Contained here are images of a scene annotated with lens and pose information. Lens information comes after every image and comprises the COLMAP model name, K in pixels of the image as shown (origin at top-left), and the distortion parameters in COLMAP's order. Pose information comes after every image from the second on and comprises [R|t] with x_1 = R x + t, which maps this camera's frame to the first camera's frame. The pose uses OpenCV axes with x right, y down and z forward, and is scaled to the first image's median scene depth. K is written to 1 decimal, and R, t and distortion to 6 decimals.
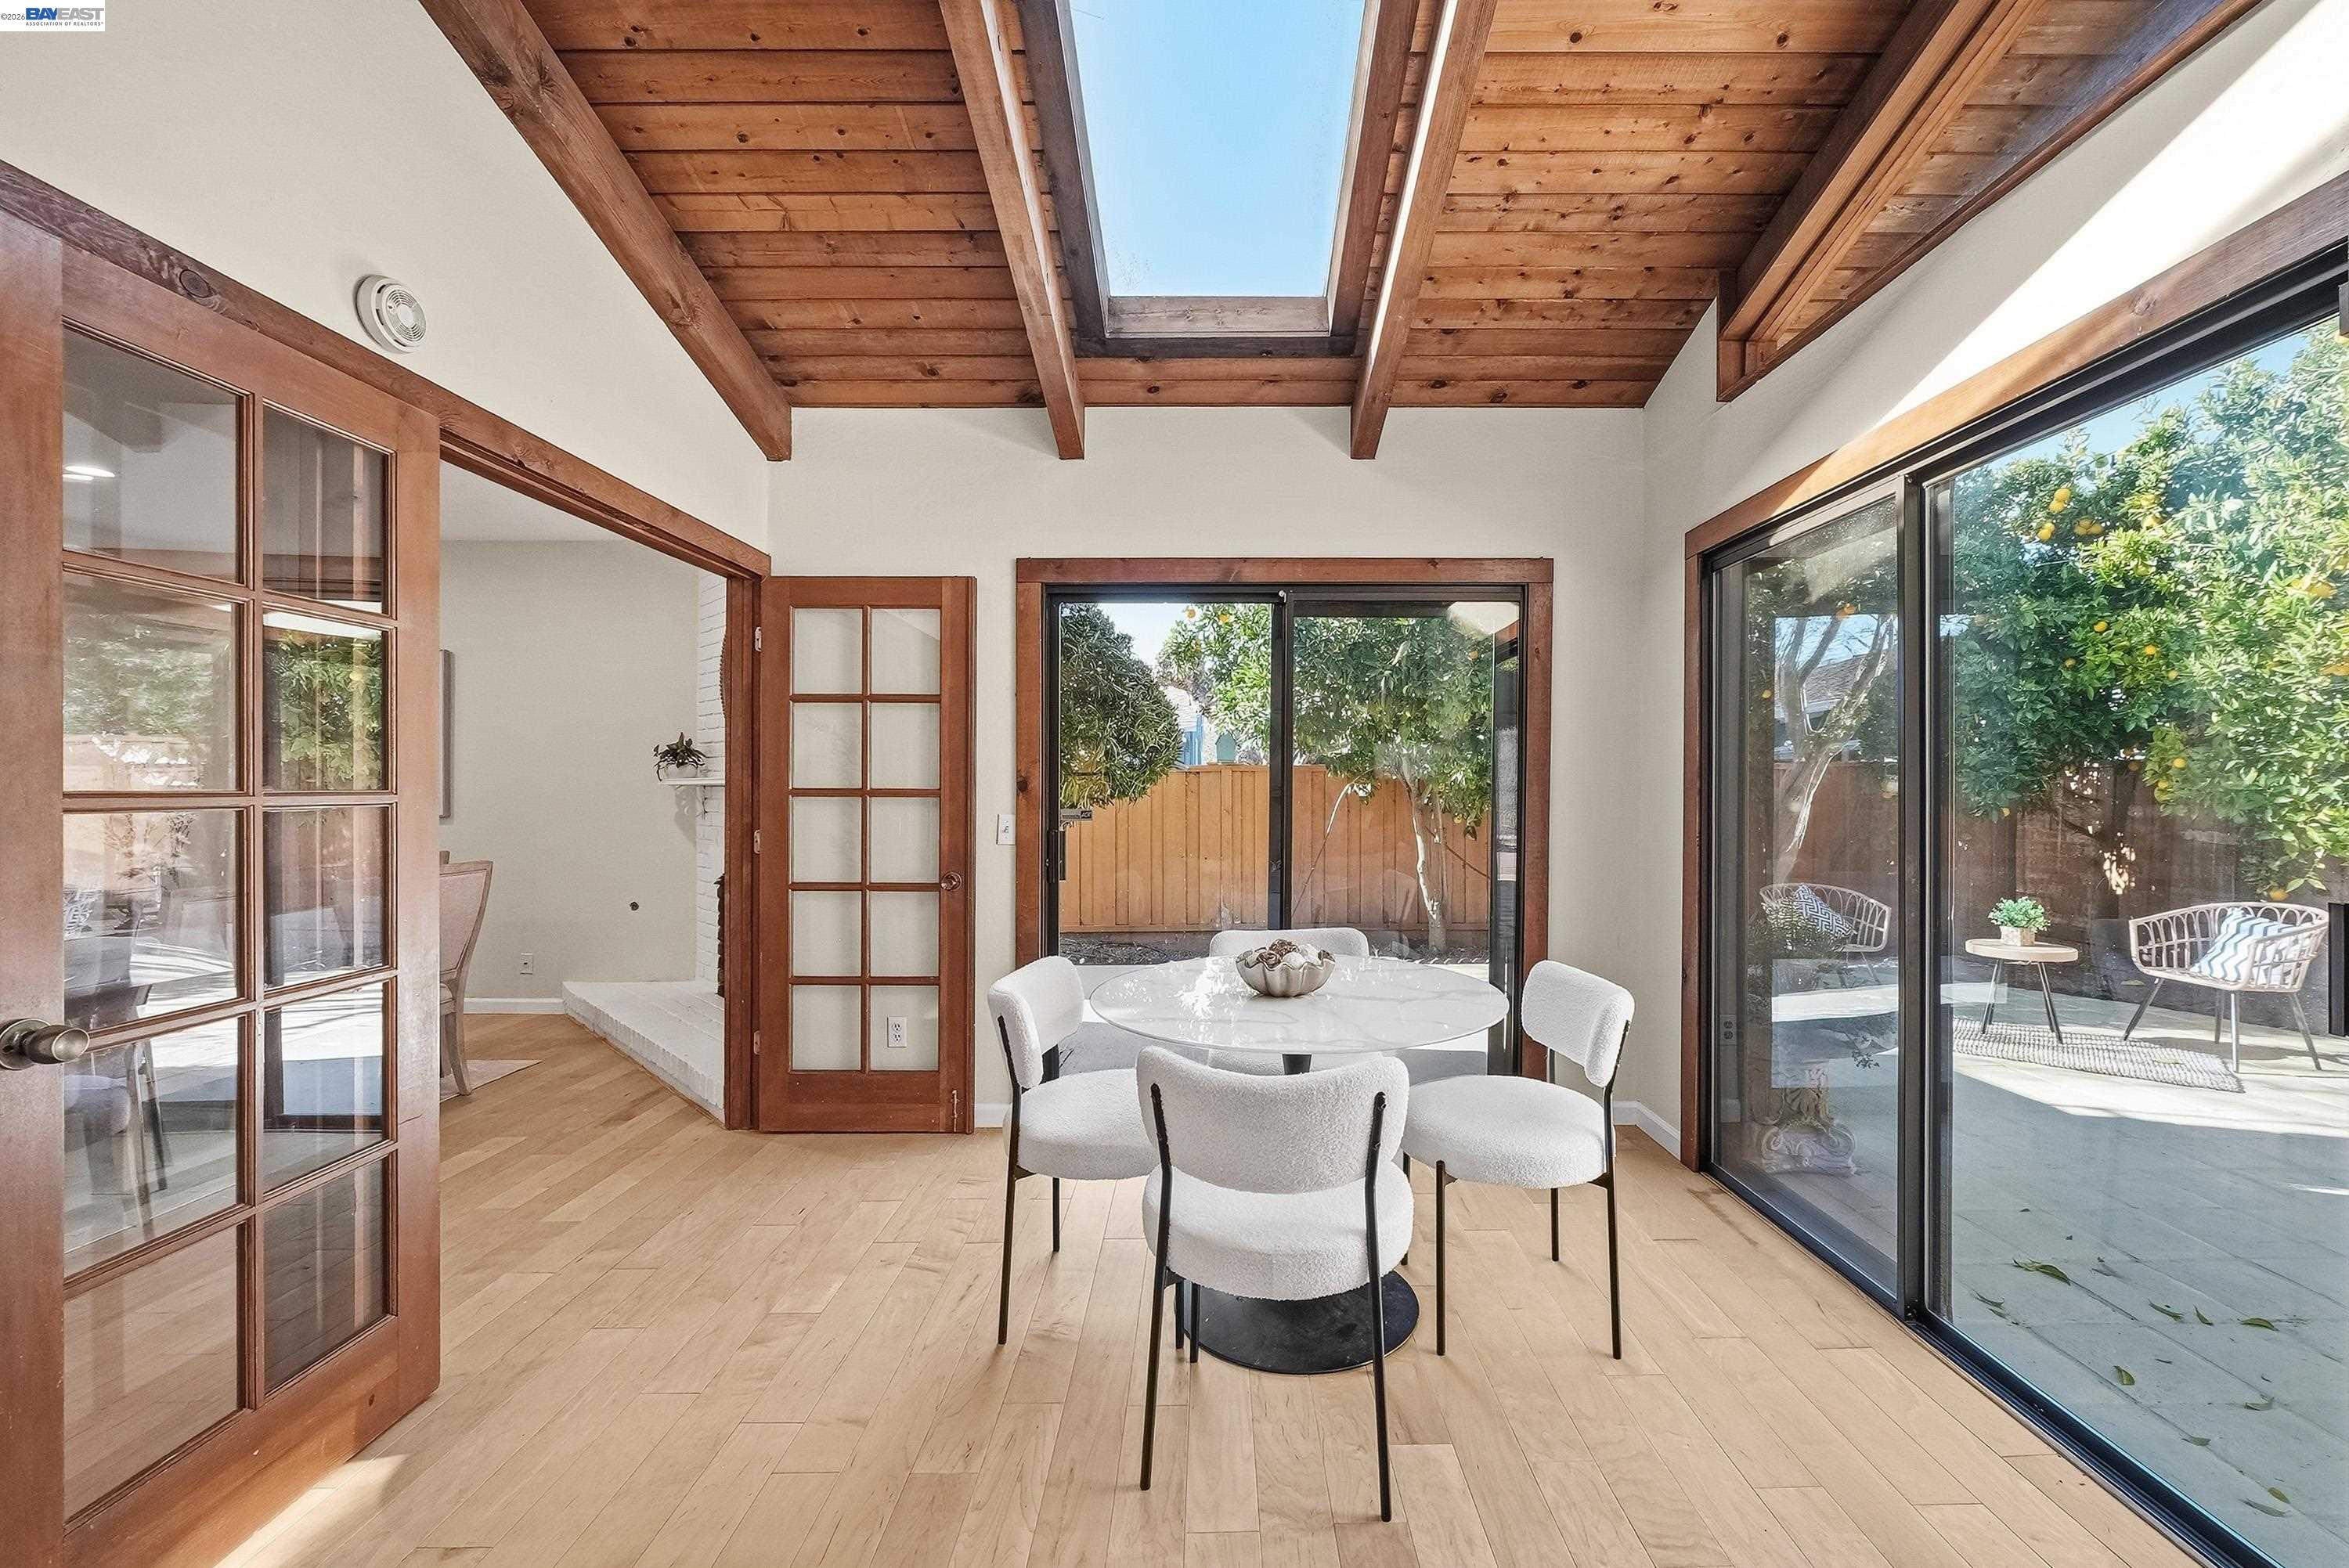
lens RADIAL K [[938.1, 0, 1195.8], [0, 938.1, 789.7], [0, 0, 1]] dist [-0.009269, -0.000726]
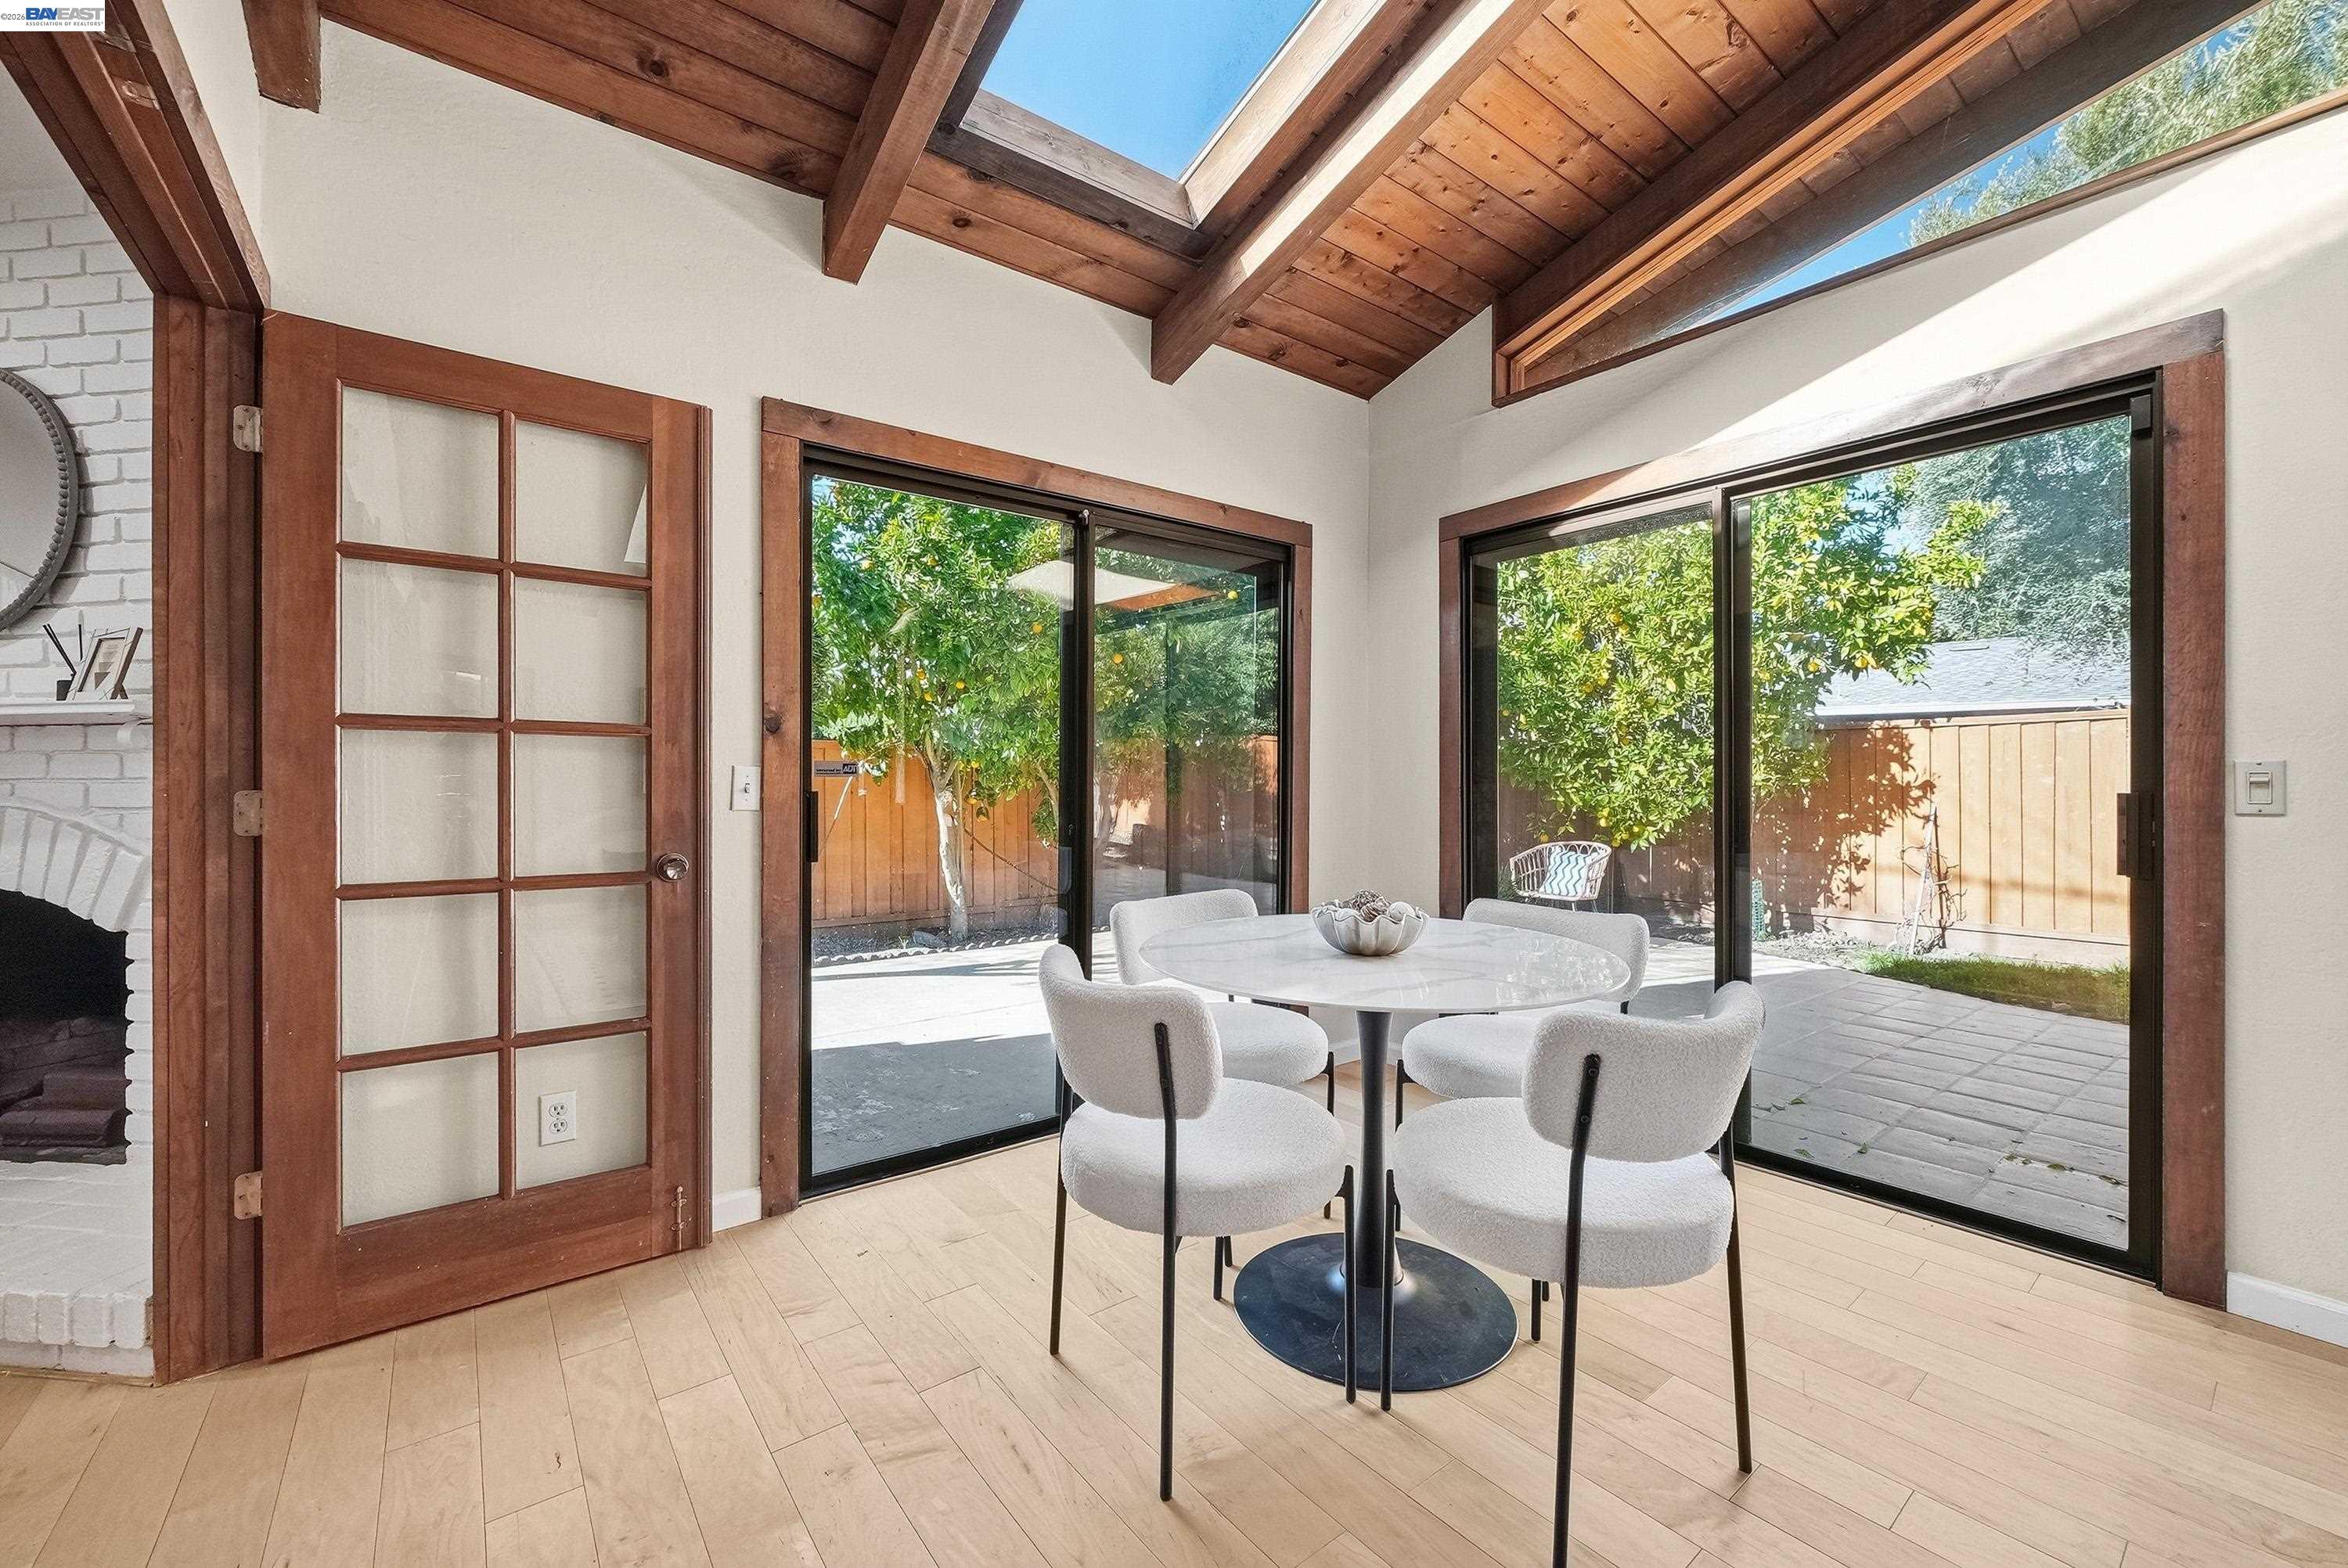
lens RADIAL K [[937.6, 0, 1165.7], [0, 937.6, 785.3], [0, 0, 1]] dist [-0.009269, -0.000726]
pose [[0.795225, -0.001480, 0.606313, -0.375195], [0.000343, 0.999998, 0.001990, 0.039224], [-0.606314, -0.001375, 0.795224, 0.273148]]
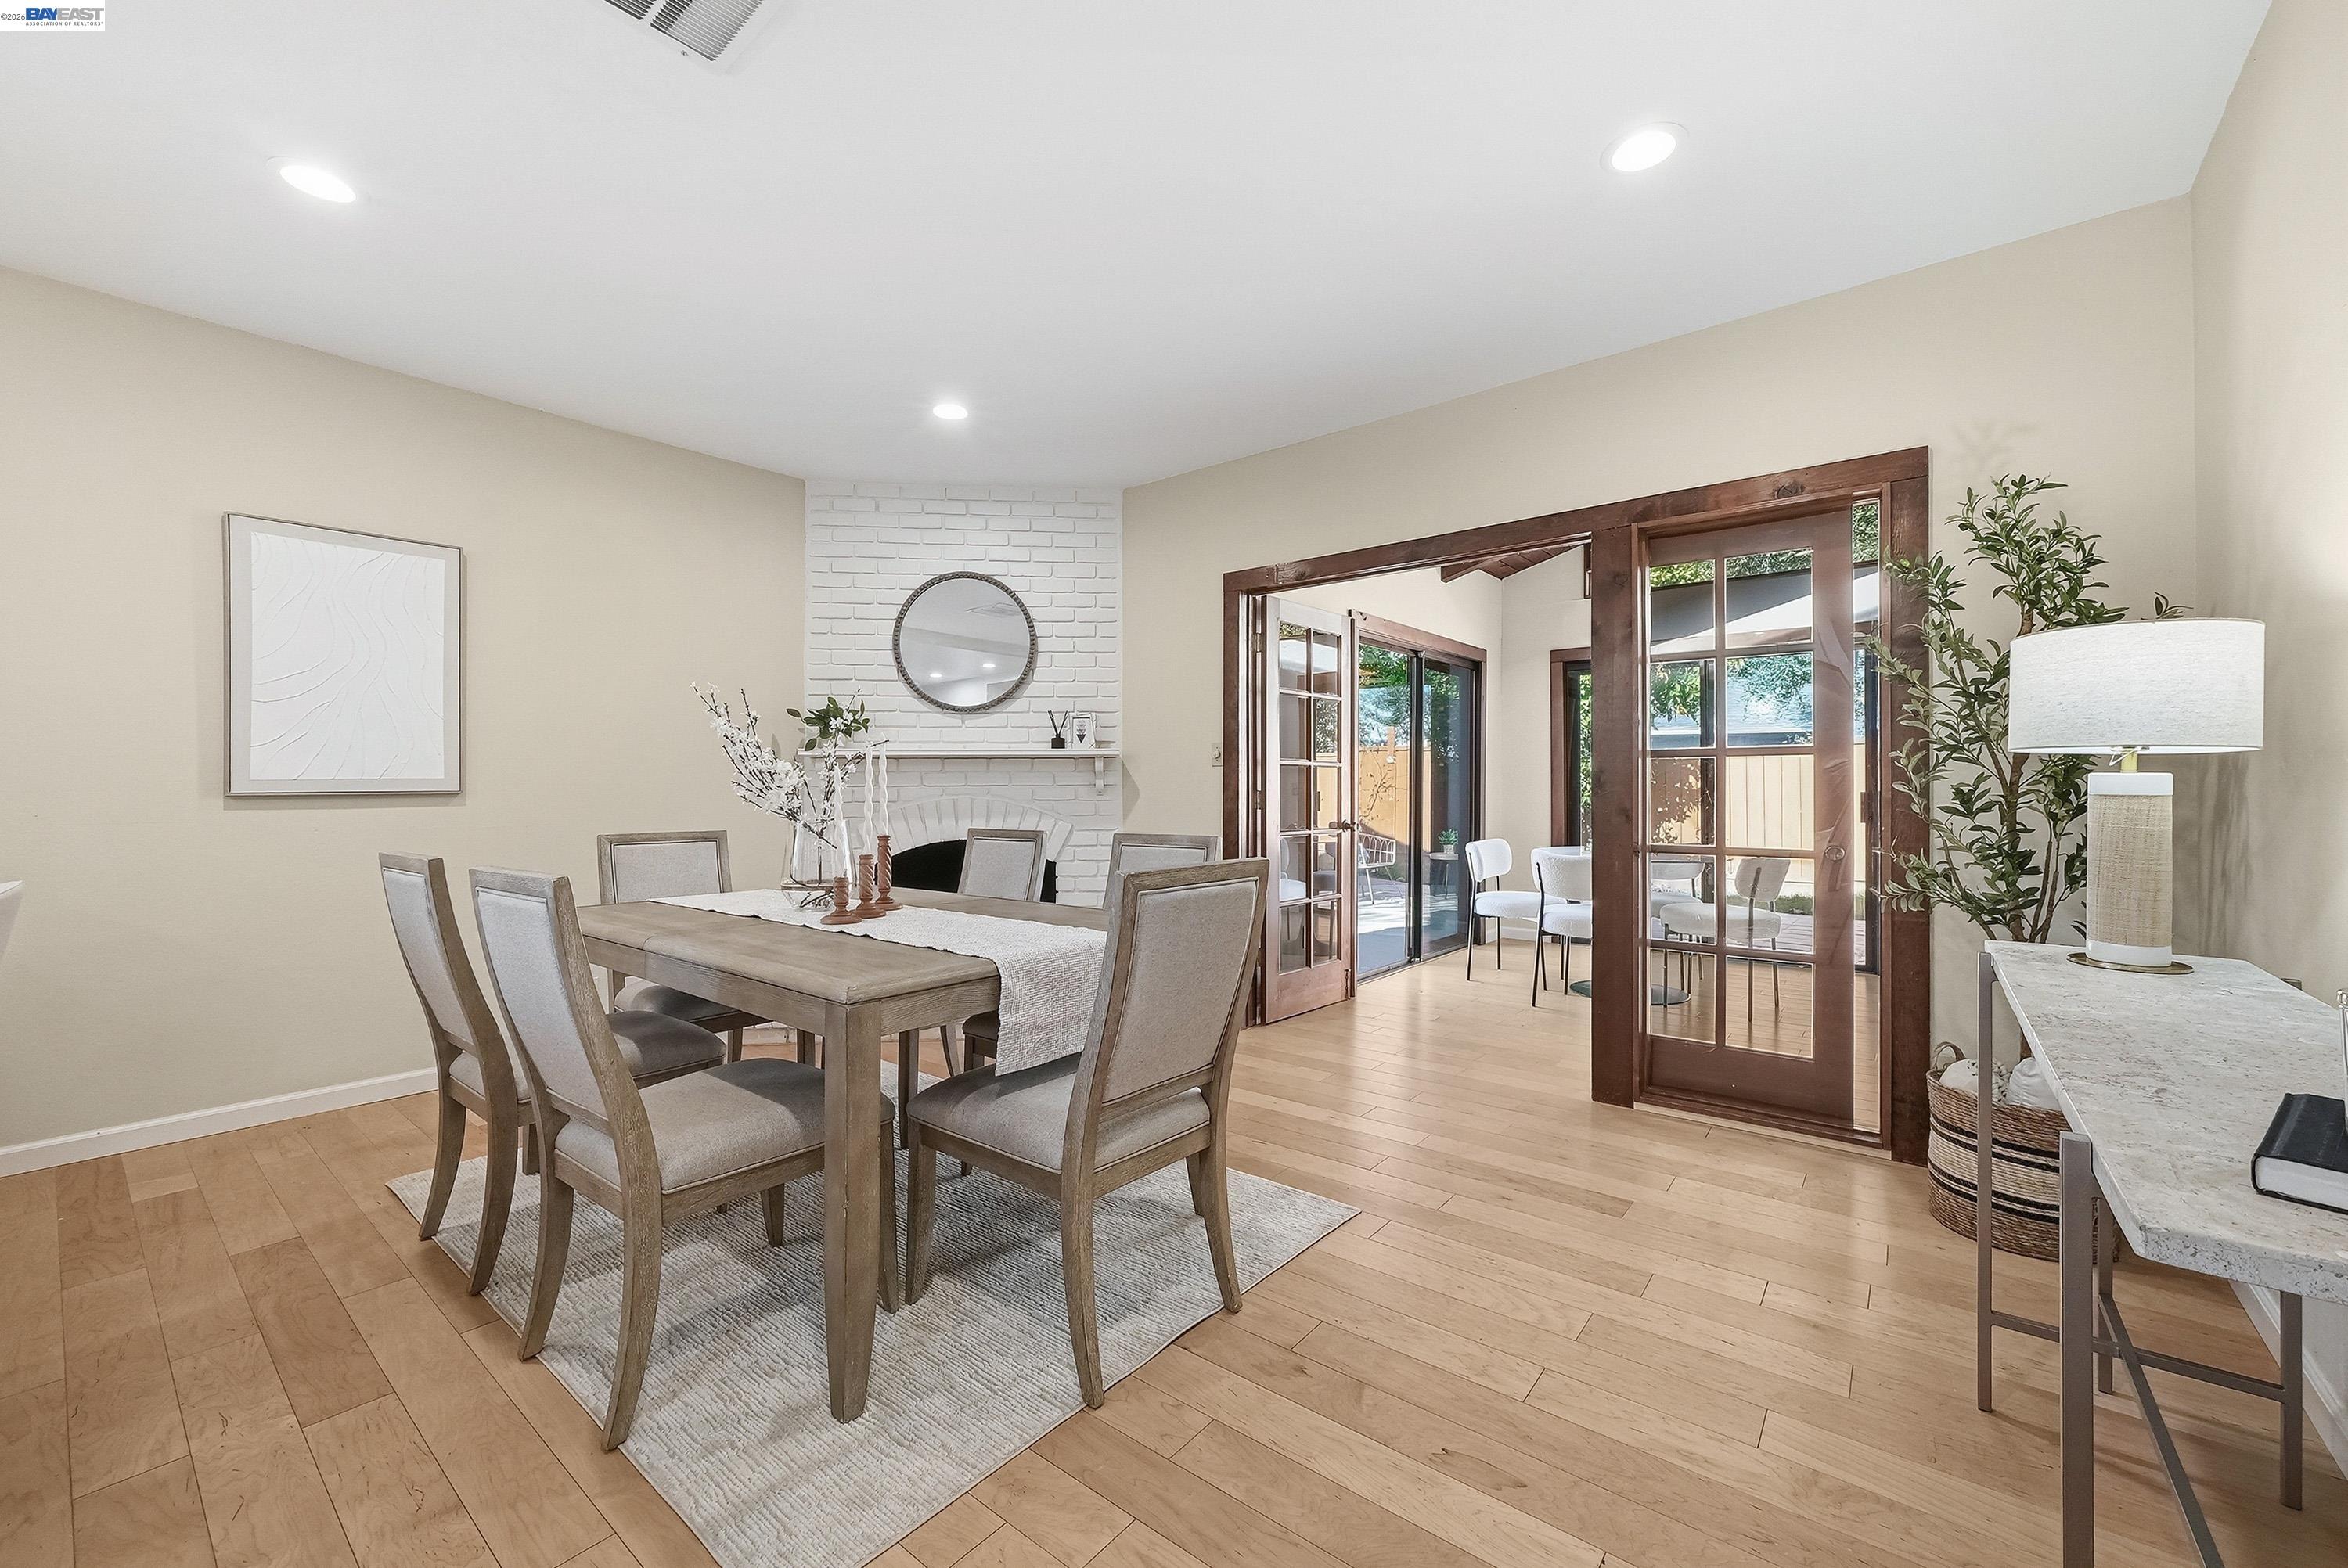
lens RADIAL K [[937.6, 0, 1177.7], [0, 937.6, 786.1], [0, 0, 1]] dist [-0.009269, -0.000726]
pose [[0.633487, 0.002068, 0.773751, -1.522575], [0.001428, 0.999992, -0.003842, 0.042955], [-0.773752, 0.003539, 0.633479, 0.261535]]
